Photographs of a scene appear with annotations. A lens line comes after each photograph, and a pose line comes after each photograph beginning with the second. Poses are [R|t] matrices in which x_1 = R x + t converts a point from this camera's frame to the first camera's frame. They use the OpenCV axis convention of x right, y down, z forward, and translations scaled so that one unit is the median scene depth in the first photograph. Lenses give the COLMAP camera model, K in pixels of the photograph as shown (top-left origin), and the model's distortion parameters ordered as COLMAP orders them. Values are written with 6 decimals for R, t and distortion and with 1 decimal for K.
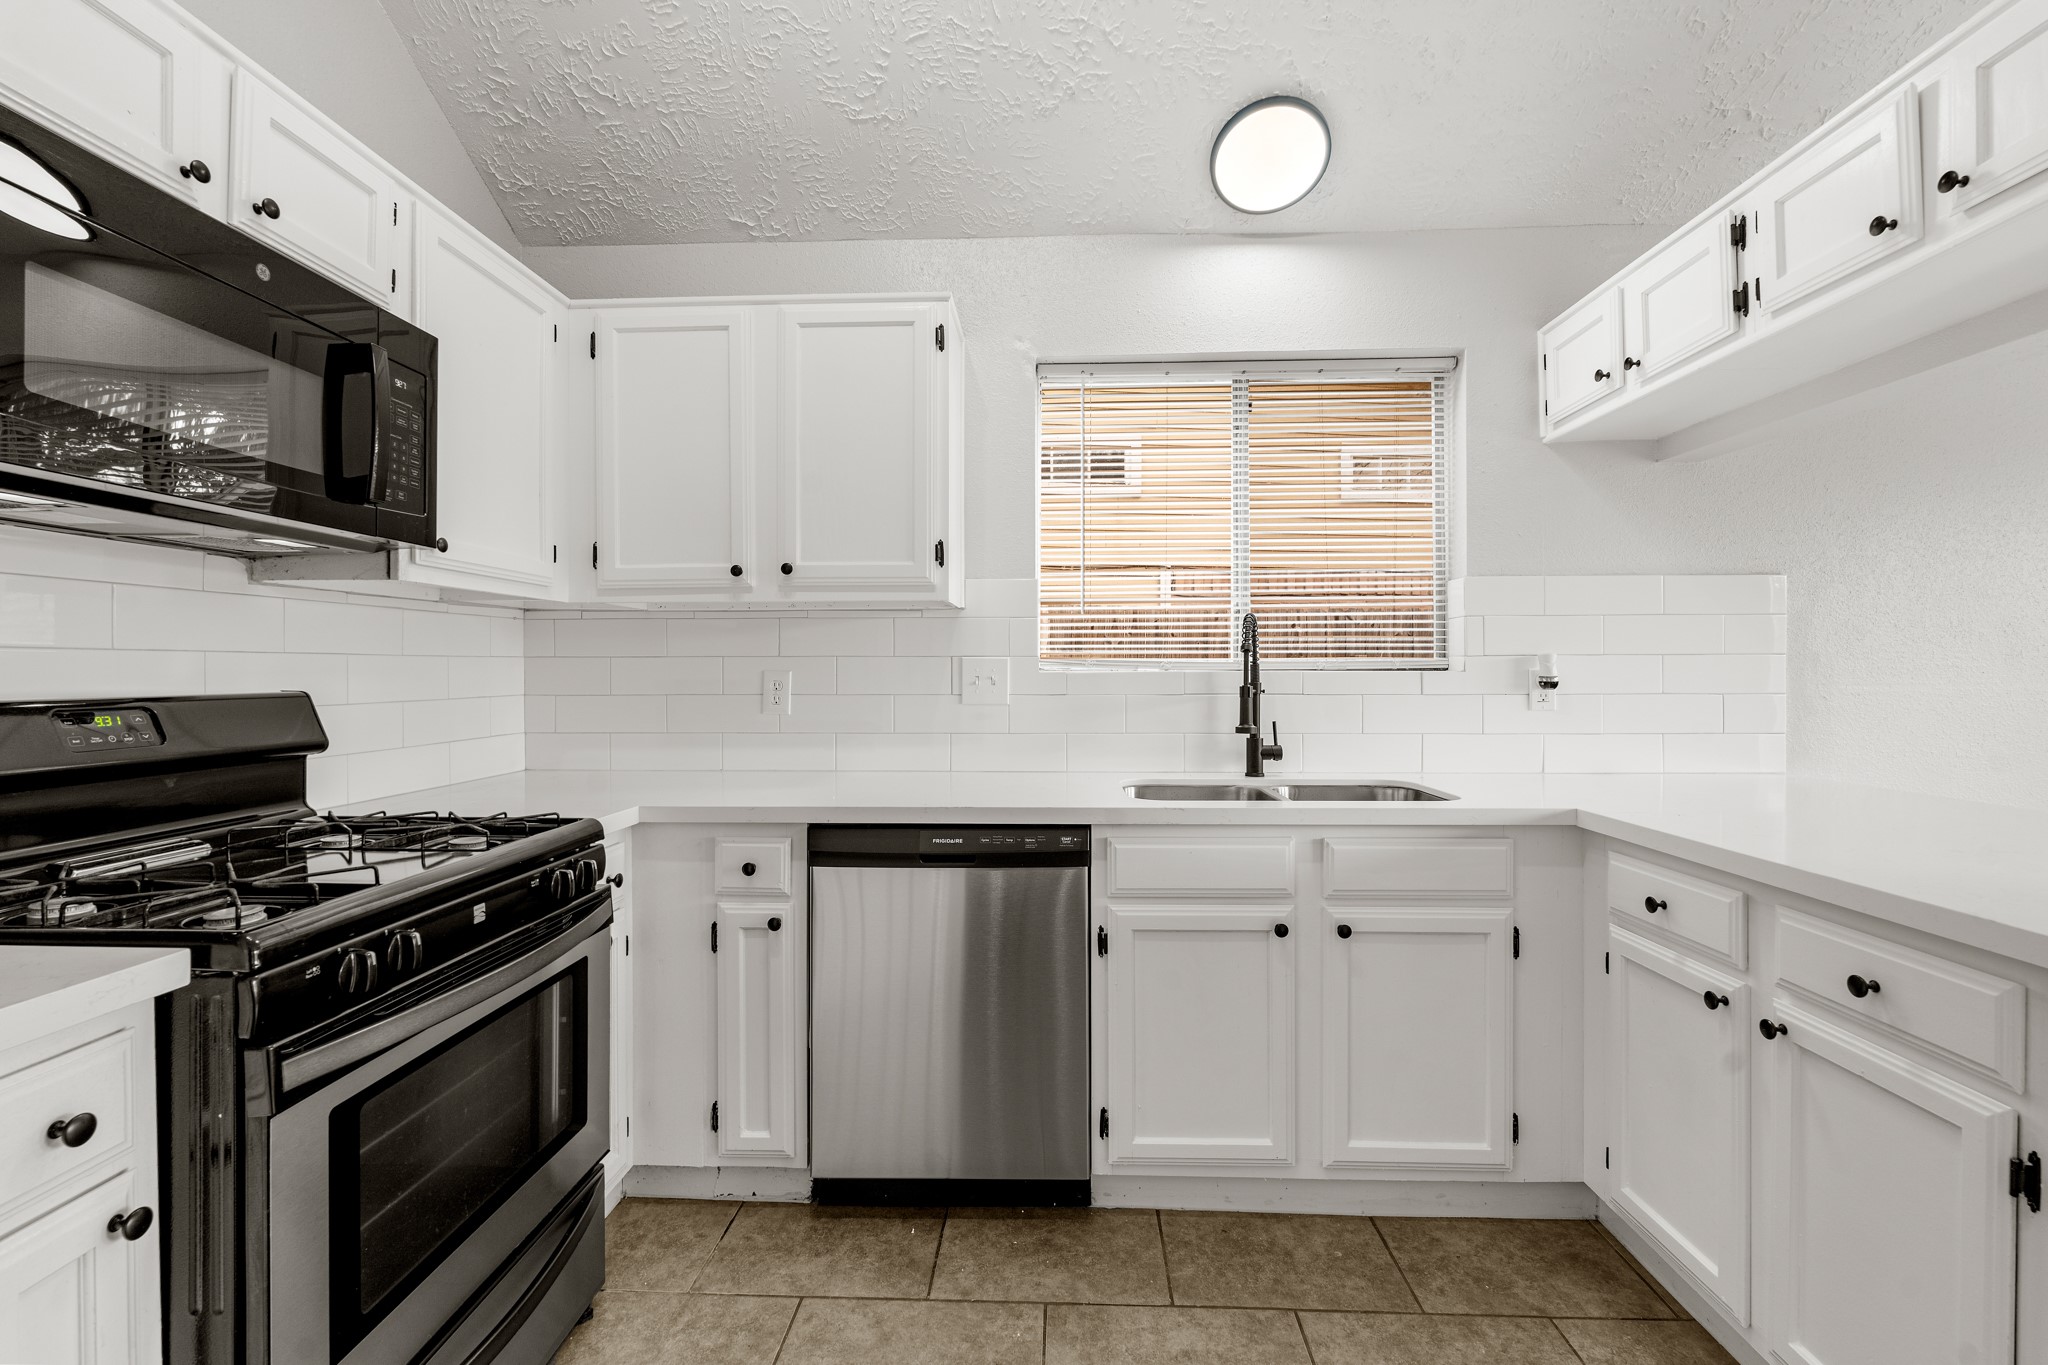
lens RADIAL K [[893.7, 0, 1027.6], [0, 893.7, 677.2], [0, 0, 1]] dist [-0.003487, 0.000030]
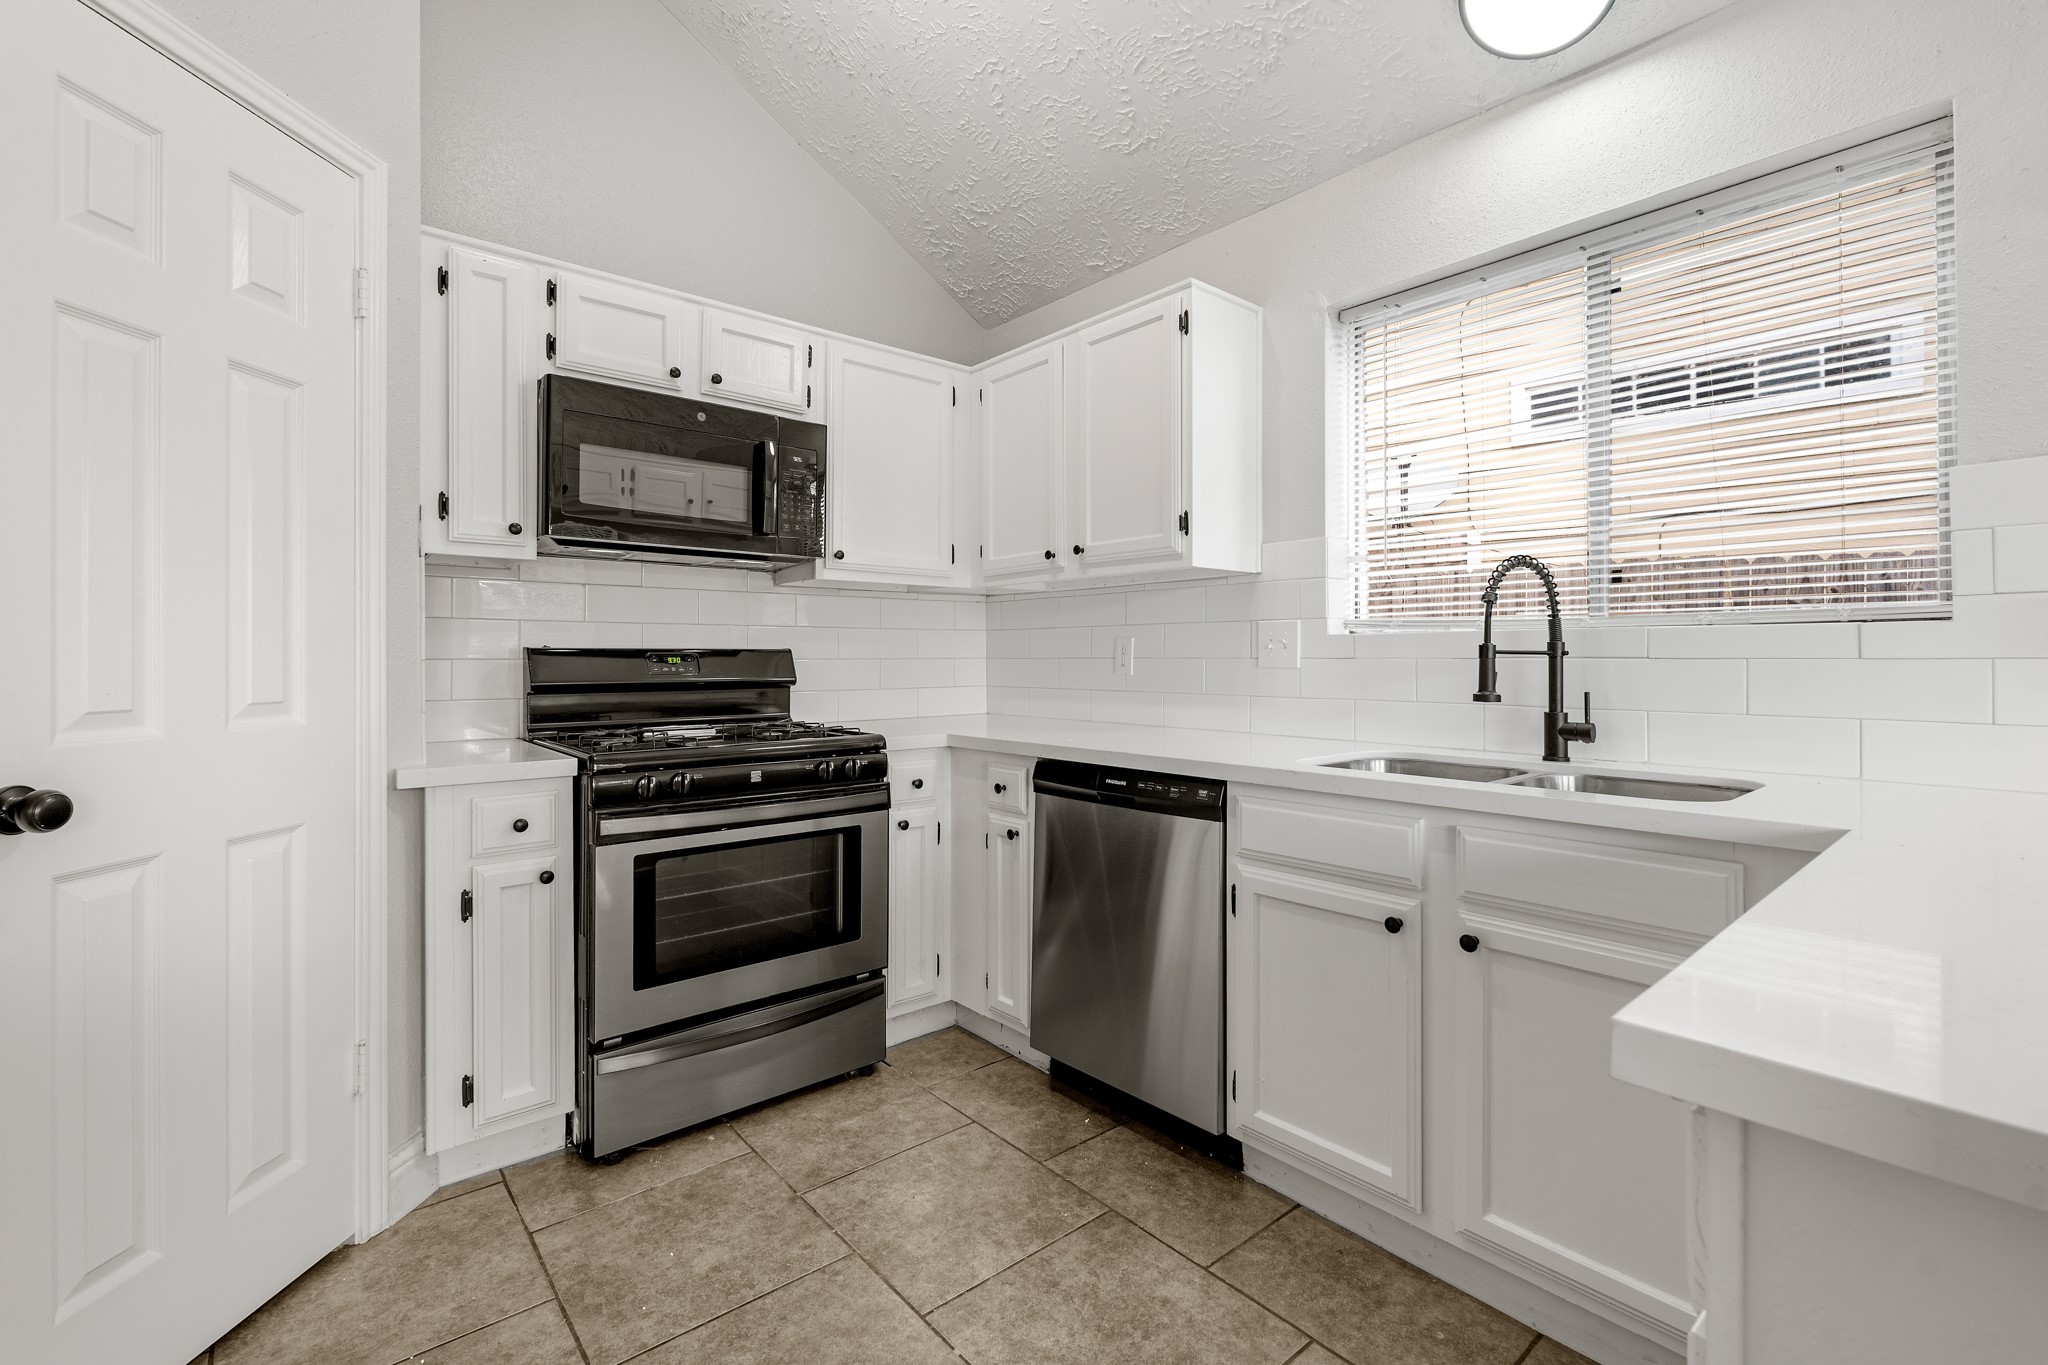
lens RADIAL K [[885.6, 0, 1031.1], [0, 885.6, 653.9], [0, 0, 1]] dist [-0.005026, 0.000134]
pose [[0.689167, -0.001780, -0.724601, 0.643134], [-0.006273, 0.999945, -0.008422, 0.033272], [0.724576, 0.010350, 0.689117, 0.161862]]
